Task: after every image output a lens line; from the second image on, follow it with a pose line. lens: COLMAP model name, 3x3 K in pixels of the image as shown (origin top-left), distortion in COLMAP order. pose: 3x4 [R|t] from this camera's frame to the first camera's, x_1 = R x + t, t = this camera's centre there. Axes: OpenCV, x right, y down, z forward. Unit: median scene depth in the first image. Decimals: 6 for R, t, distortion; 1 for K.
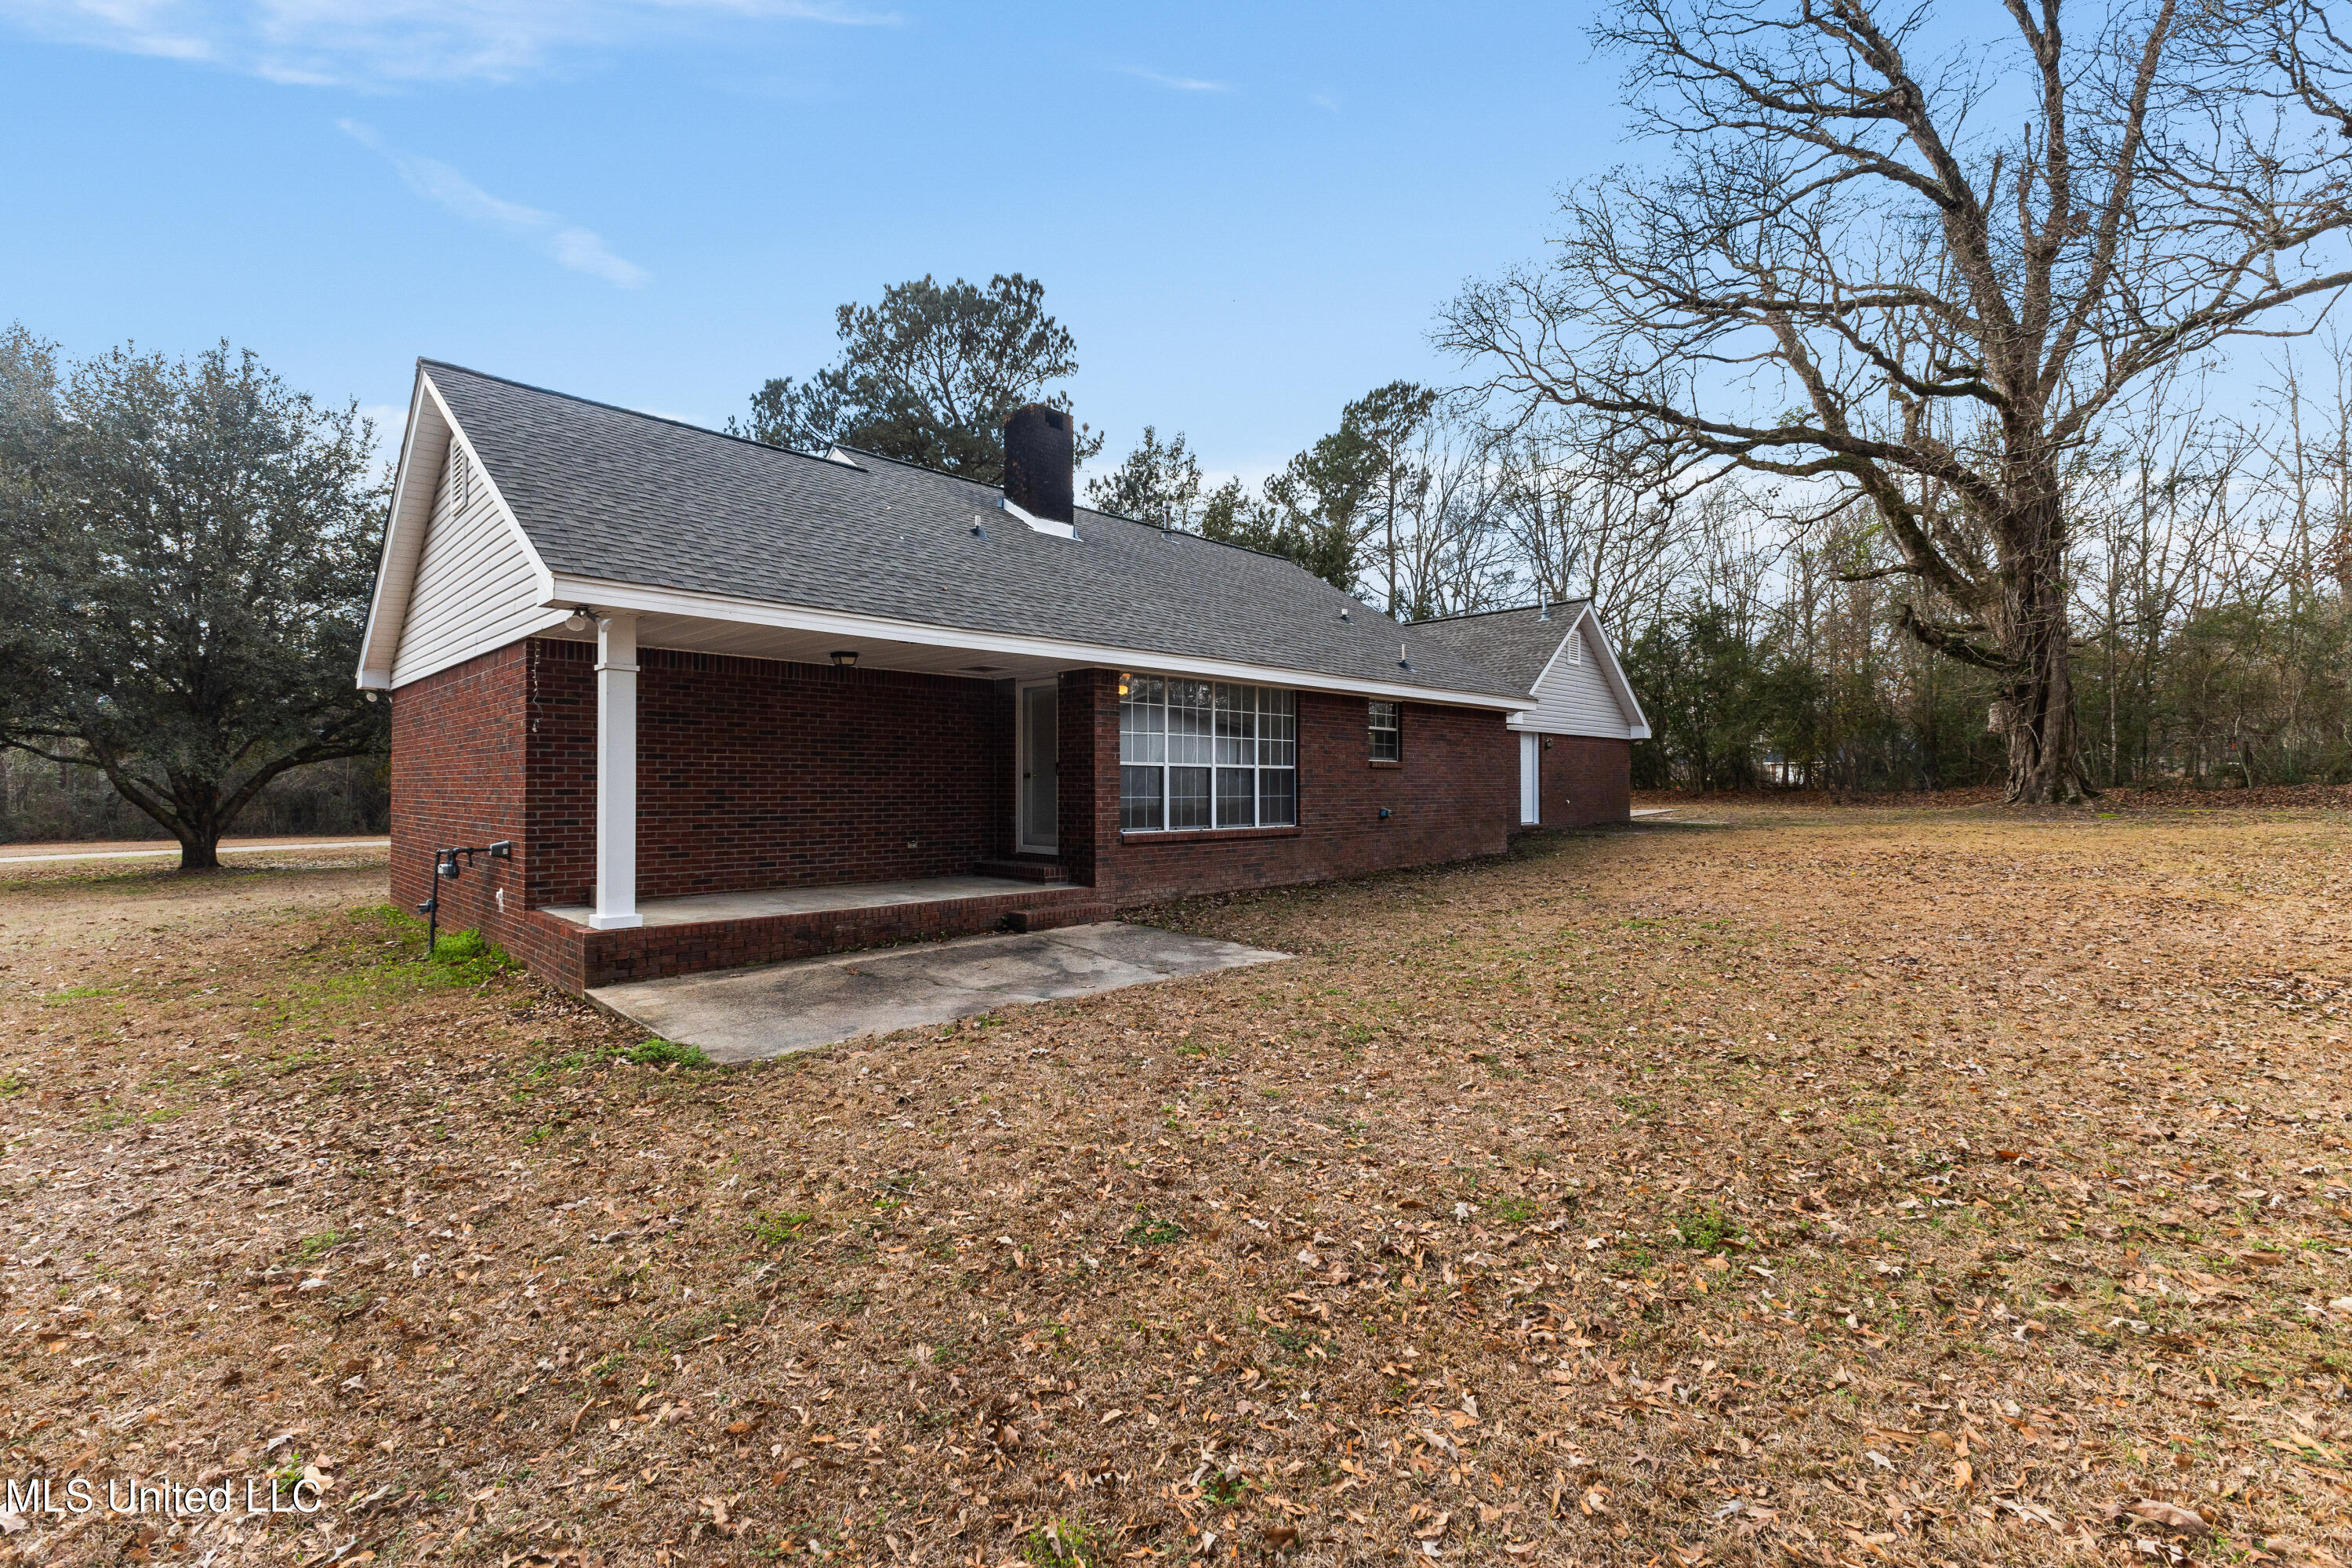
lens RADIAL K [[1026.7, 0, 1167.0], [0, 1026.7, 784.7], [0, 0, 1]] dist [0.006772, -0.001658]
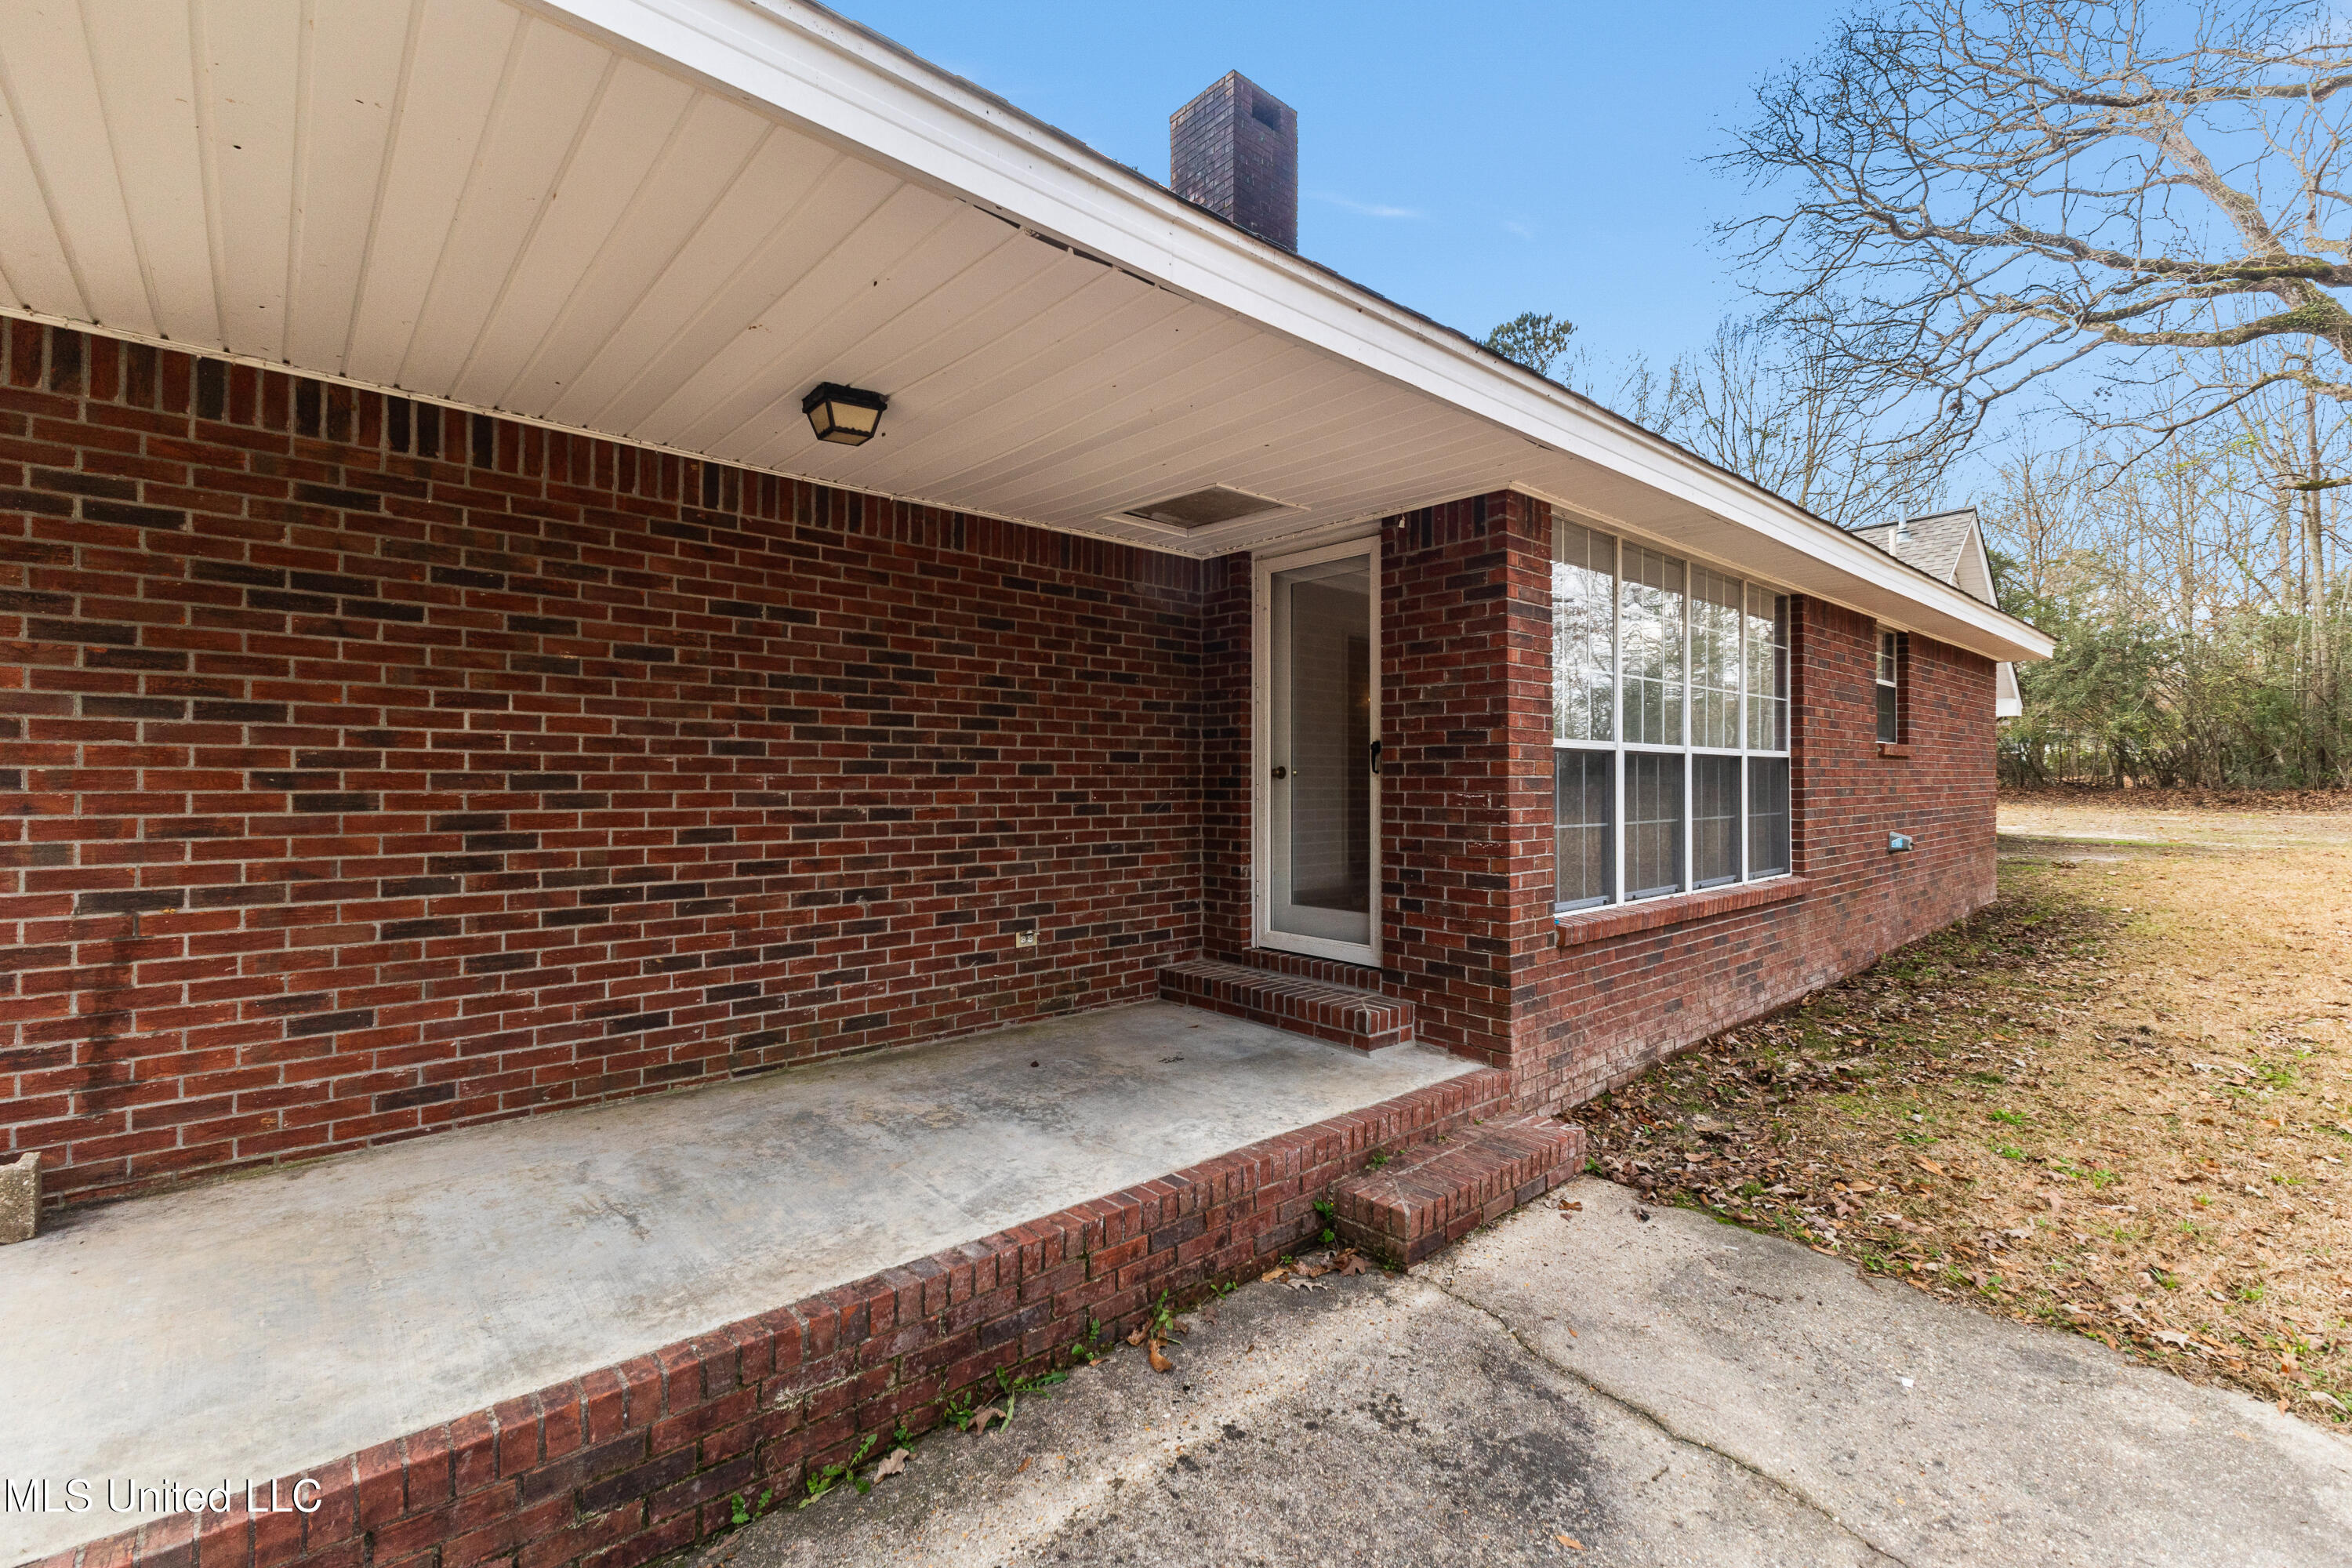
lens RADIAL K [[1026.7, 0, 1184.7], [0, 1026.7, 777.1], [0, 0, 1]] dist [0.006772, -0.001658]
pose [[0.999505, -0.000012, -0.031460, -0.162533], [0.000009, 1.000000, -0.000077, -0.006781], [0.031460, 0.000077, 0.999505, 0.557557]]
